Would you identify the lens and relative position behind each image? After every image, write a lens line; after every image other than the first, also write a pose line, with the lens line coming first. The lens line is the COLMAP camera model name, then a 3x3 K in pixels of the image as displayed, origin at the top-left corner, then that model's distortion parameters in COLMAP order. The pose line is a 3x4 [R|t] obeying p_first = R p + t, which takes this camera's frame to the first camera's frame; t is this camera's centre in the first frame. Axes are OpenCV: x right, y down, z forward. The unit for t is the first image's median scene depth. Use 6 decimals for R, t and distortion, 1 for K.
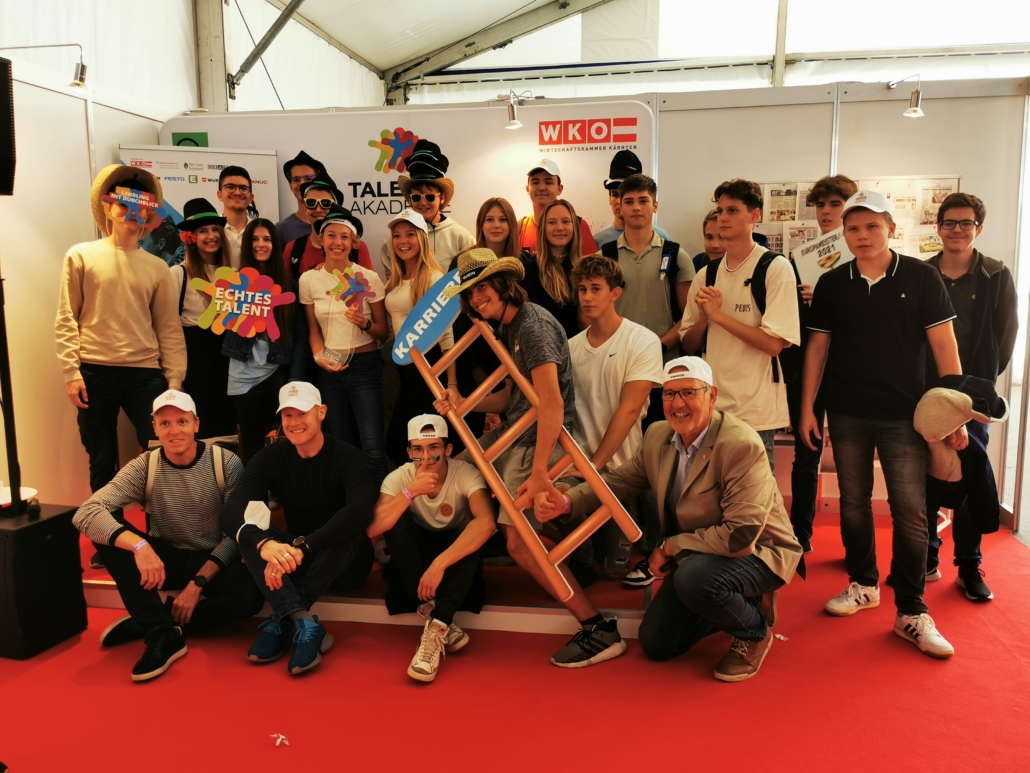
lens RADIAL K [[877.7, 0, 496.0], [0, 877.7, 393.8], [0, 0, 1]] dist [0.044592, -0.020729]
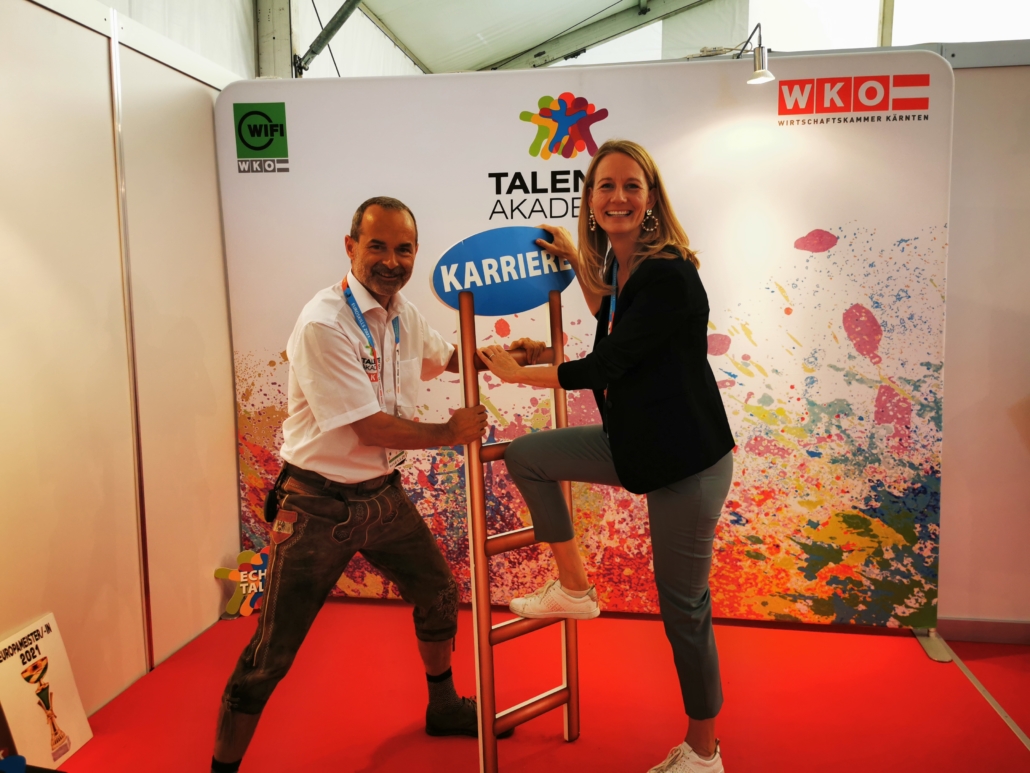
lens RADIAL K [[795.0, 0, 507.8], [0, 795.0, 382.4], [0, 0, 1]] dist [0.057149, -0.072465]
pose [[0.999914, -0.001488, 0.012999, -0.163857], [0.001902, 0.999491, -0.031836, -0.056222], [-0.012945, 0.031858, 0.999409, 0.384083]]
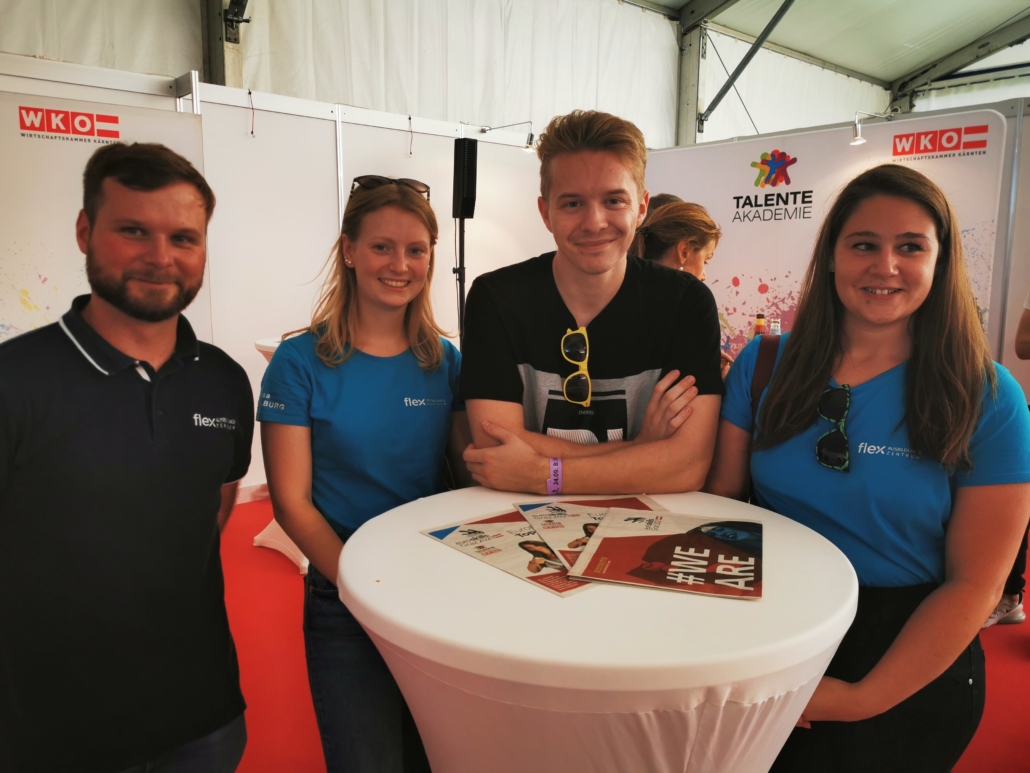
lens RADIAL K [[795.0, 0, 505.6], [0, 795.0, 392.2], [0, 0, 1]] dist [0.057149, -0.072465]
pose [[0.786332, 0.106655, -0.608529, 0.313145], [-0.097992, 0.994048, 0.047601, 0.018815], [0.609984, 0.022201, 0.792103, -0.114252]]
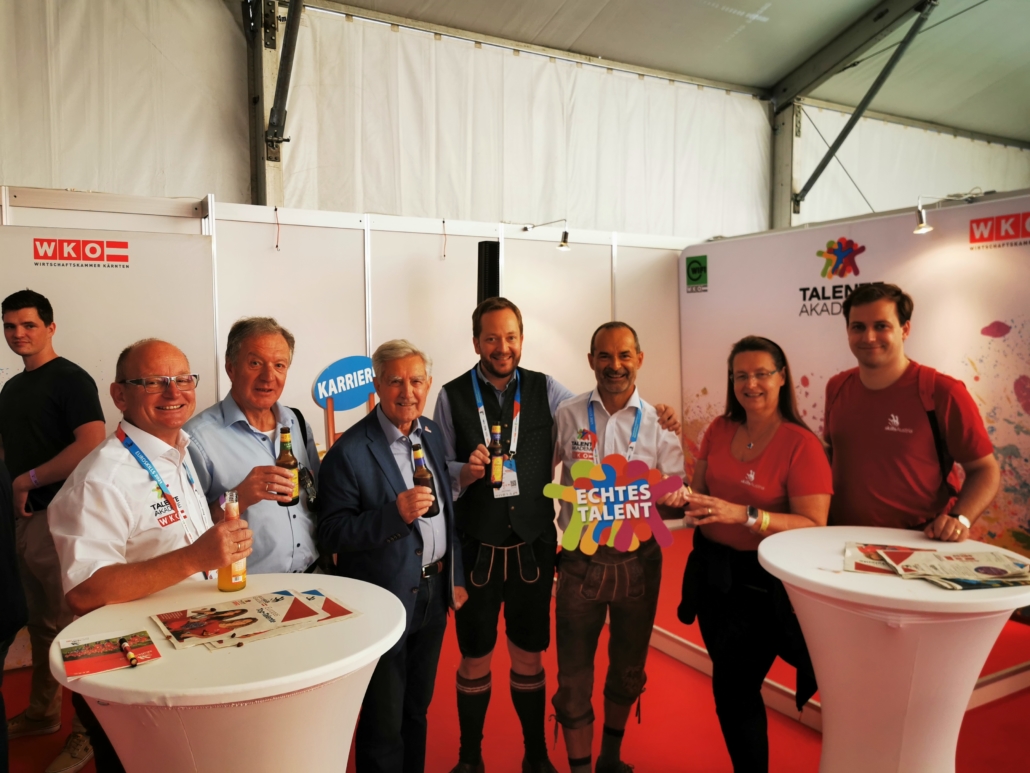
lens RADIAL K [[795.0, 0, 512.1], [0, 795.0, 385.6], [0, 0, 1]] dist [0.057149, -0.072465]
pose [[0.641973, 0.048925, -0.765164, 0.406095], [-0.105966, 0.994047, -0.025345, -0.047186], [0.759369, 0.097353, 0.643336, 0.051548]]
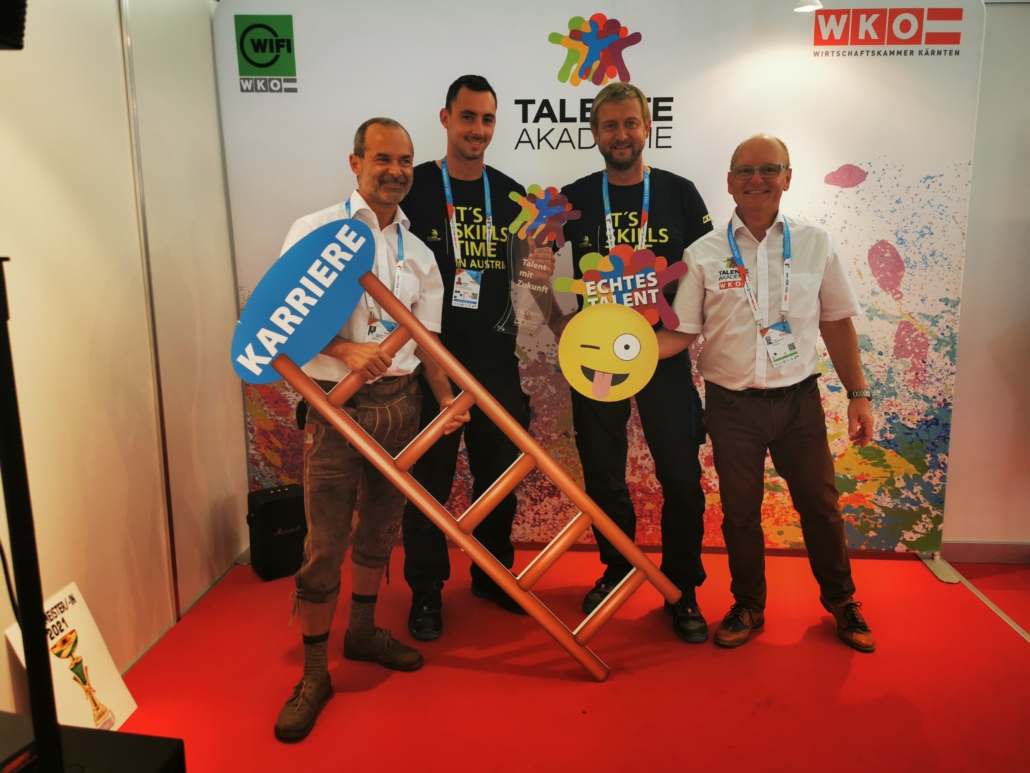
lens RADIAL K [[782.4, 0, 508.0], [0, 782.4, 377.8], [0, 0, 1]] dist [0.078010, -0.116198]
pose [[0.993577, -0.013412, 0.112360, -0.246123], [0.008146, 0.998853, 0.047193, -0.060280], [-0.112864, -0.045974, 0.992546, 0.410971]]
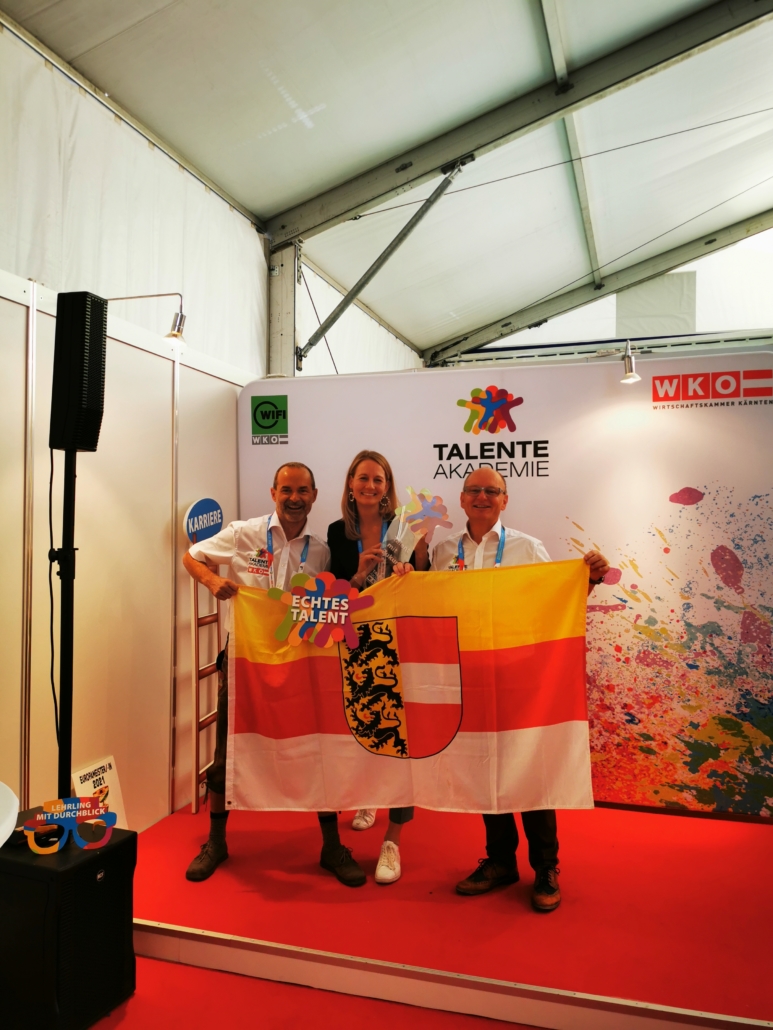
lens RADIAL K [[795.0, 0, 387.9], [0, 795.0, 512.5], [0, 0, 1]] dist [0.057149, -0.072465]
pose [[0.992472, 0.006234, -0.122309, -0.114736], [-0.026350, 0.986182, -0.163556, -0.032089], [0.119599, 0.165547, 0.978923, 0.192183]]
